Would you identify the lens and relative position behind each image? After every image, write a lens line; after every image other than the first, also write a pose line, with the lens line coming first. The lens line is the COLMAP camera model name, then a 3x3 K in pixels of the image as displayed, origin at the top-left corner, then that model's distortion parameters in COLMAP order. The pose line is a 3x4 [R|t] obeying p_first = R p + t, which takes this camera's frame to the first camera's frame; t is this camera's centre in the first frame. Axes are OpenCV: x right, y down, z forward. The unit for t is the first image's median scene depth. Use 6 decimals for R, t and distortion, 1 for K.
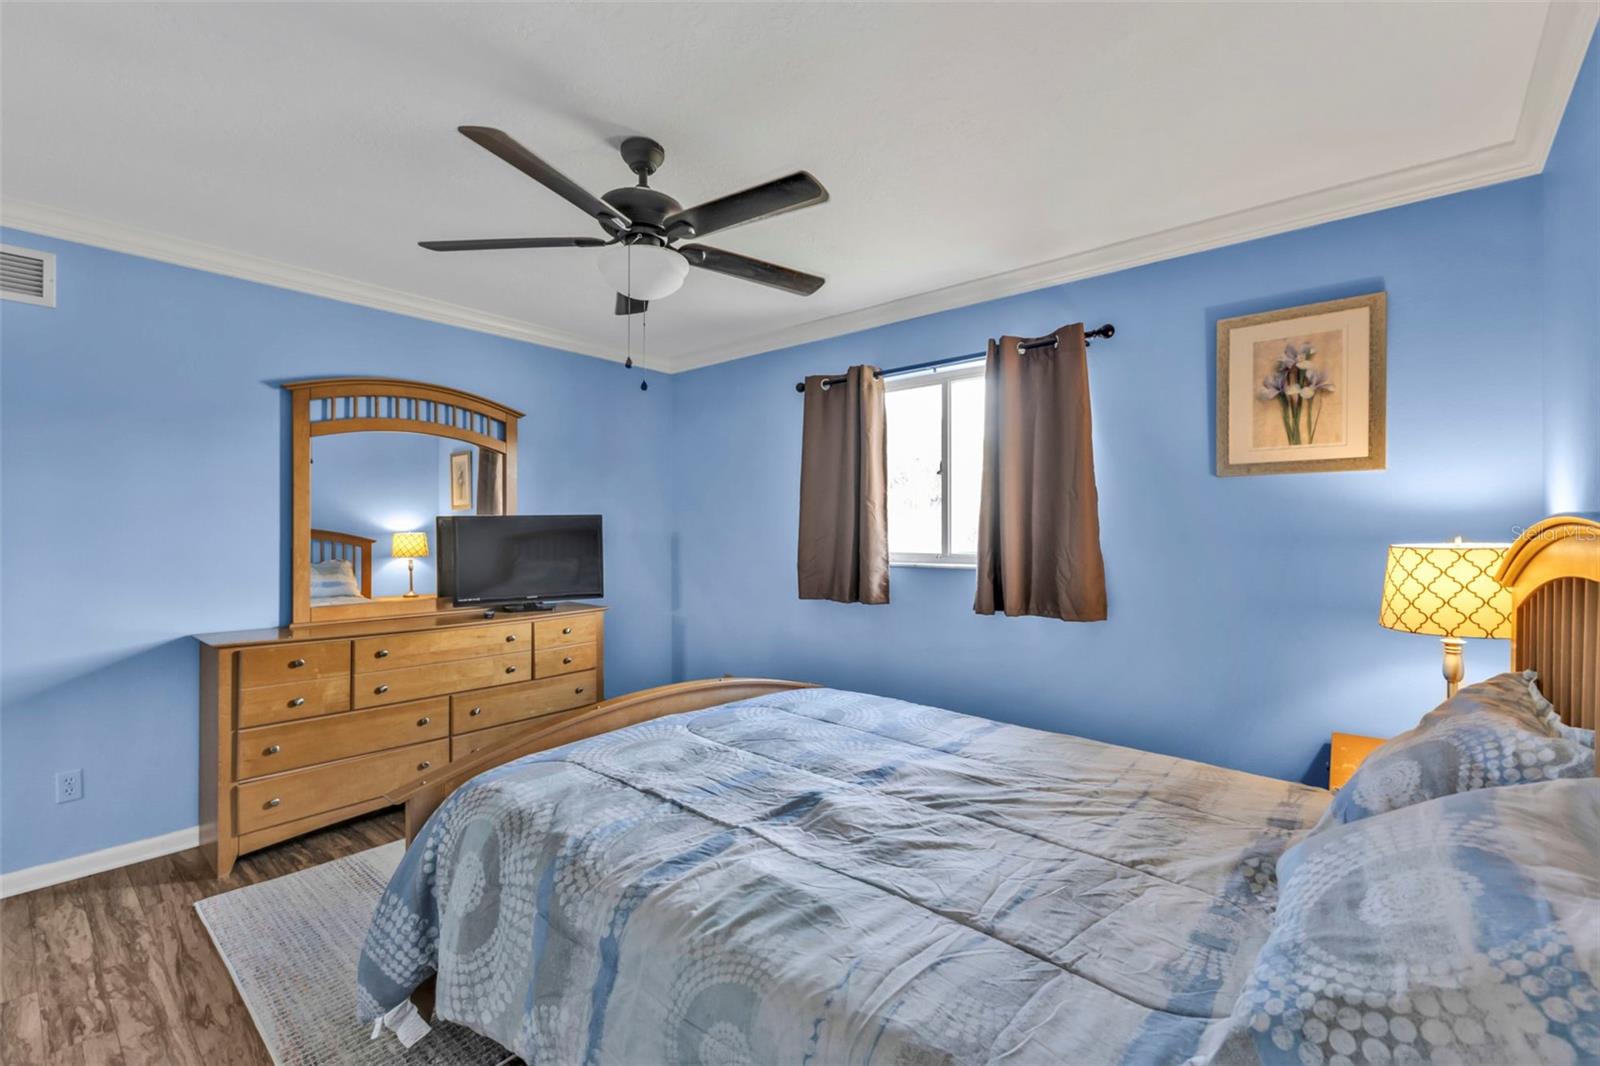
lens RADIAL K [[687.1, 0, 816.6], [0, 687.1, 527.6], [0, 0, 1]] dist [0.003094, -0.000624]
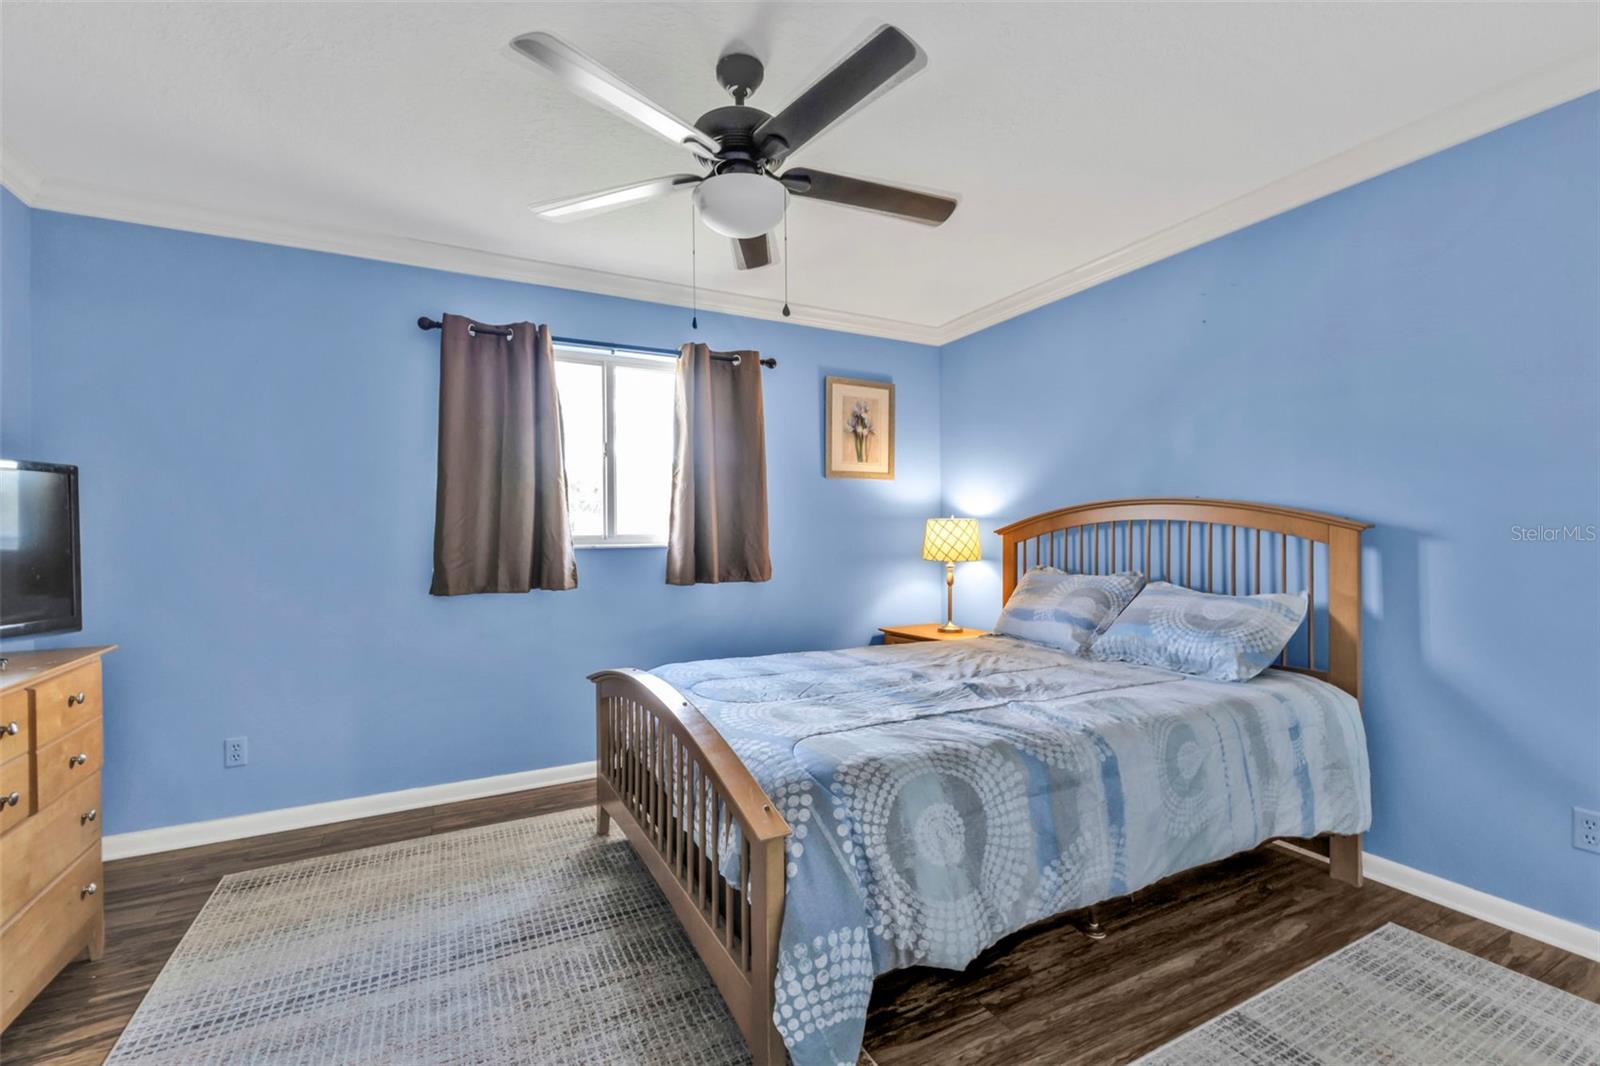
lens RADIAL K [[694.4, 0, 793.4], [0, 694.4, 524.8], [0, 0, 1]] dist [0.001327, -0.000035]
pose [[0.388136, 0.017062, 0.921444, -0.882037], [0.005266, 0.999771, -0.020731, 0.062350], [-0.921587, 0.012899, 0.387958, 0.486588]]
